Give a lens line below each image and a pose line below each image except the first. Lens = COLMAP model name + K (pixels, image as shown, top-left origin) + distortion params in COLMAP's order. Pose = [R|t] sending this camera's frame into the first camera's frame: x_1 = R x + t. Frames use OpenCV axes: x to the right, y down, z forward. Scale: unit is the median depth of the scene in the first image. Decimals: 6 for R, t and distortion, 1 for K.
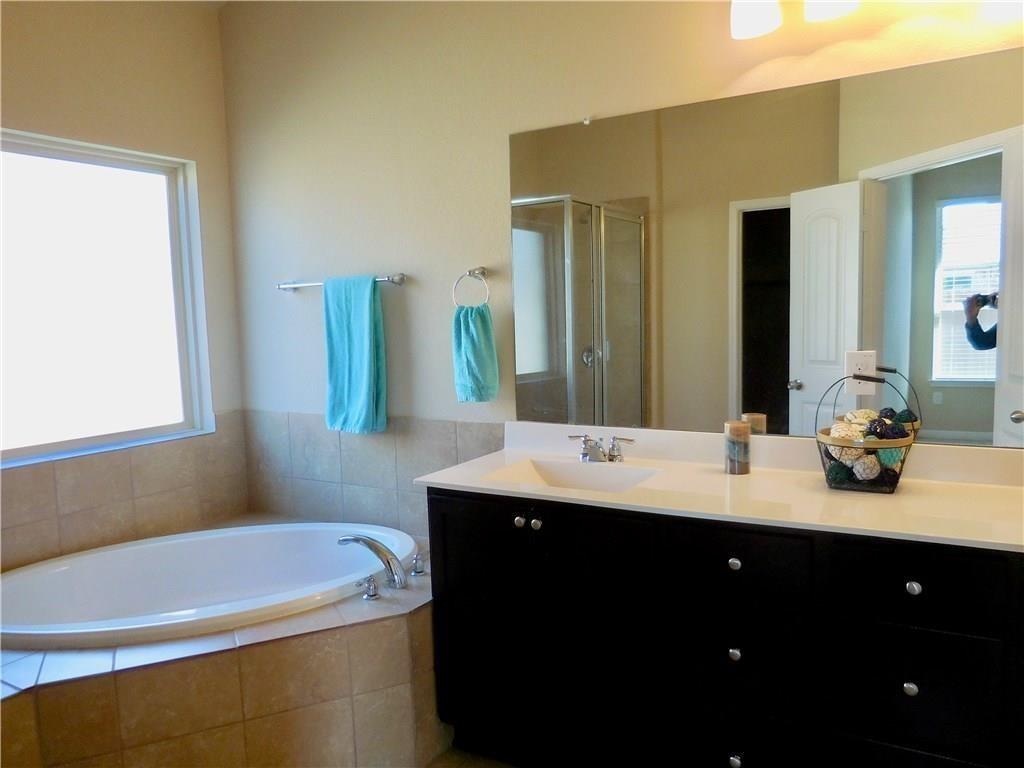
lens RADIAL K [[769.3, 0, 509.9], [0, 769.3, 404.1], [0, 0, 1]] dist [-0.038850, -0.003555]
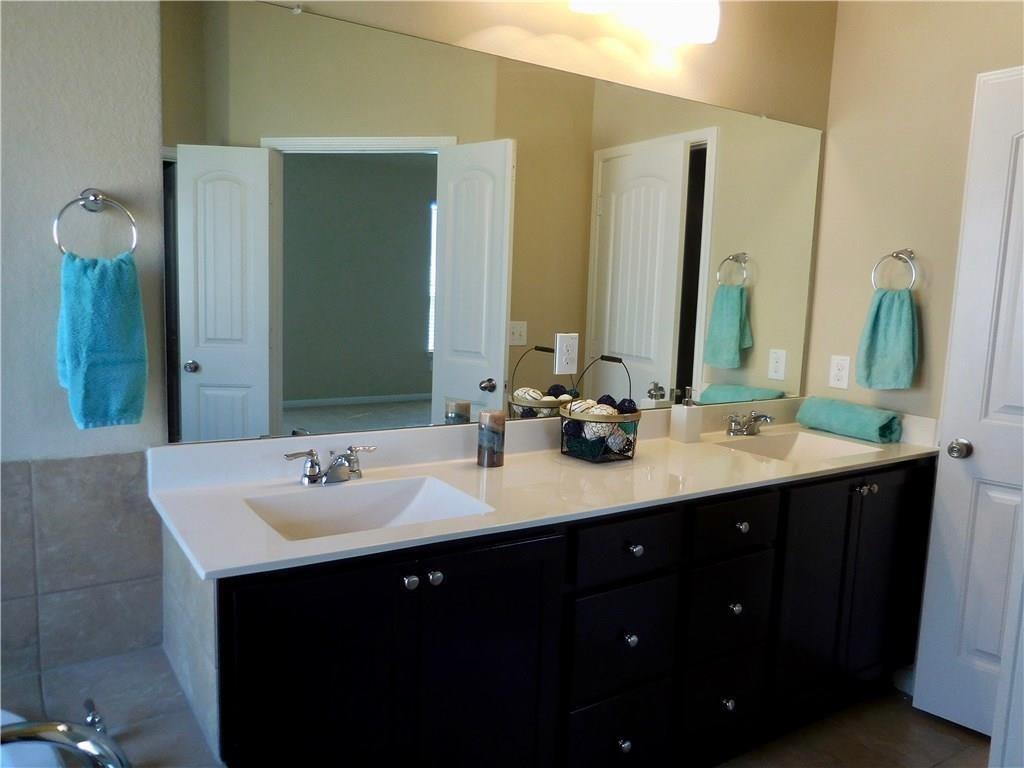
lens RADIAL K [[771.9, 0, 512.0], [0, 771.9, 384.0], [0, 0, 1]] dist [-0.019036, 0.000245]
pose [[0.421384, -0.067420, 0.904373, -0.535710], [0.055020, 0.997296, 0.048711, -0.052944], [-0.905212, 0.029233, 0.423954, 0.573188]]
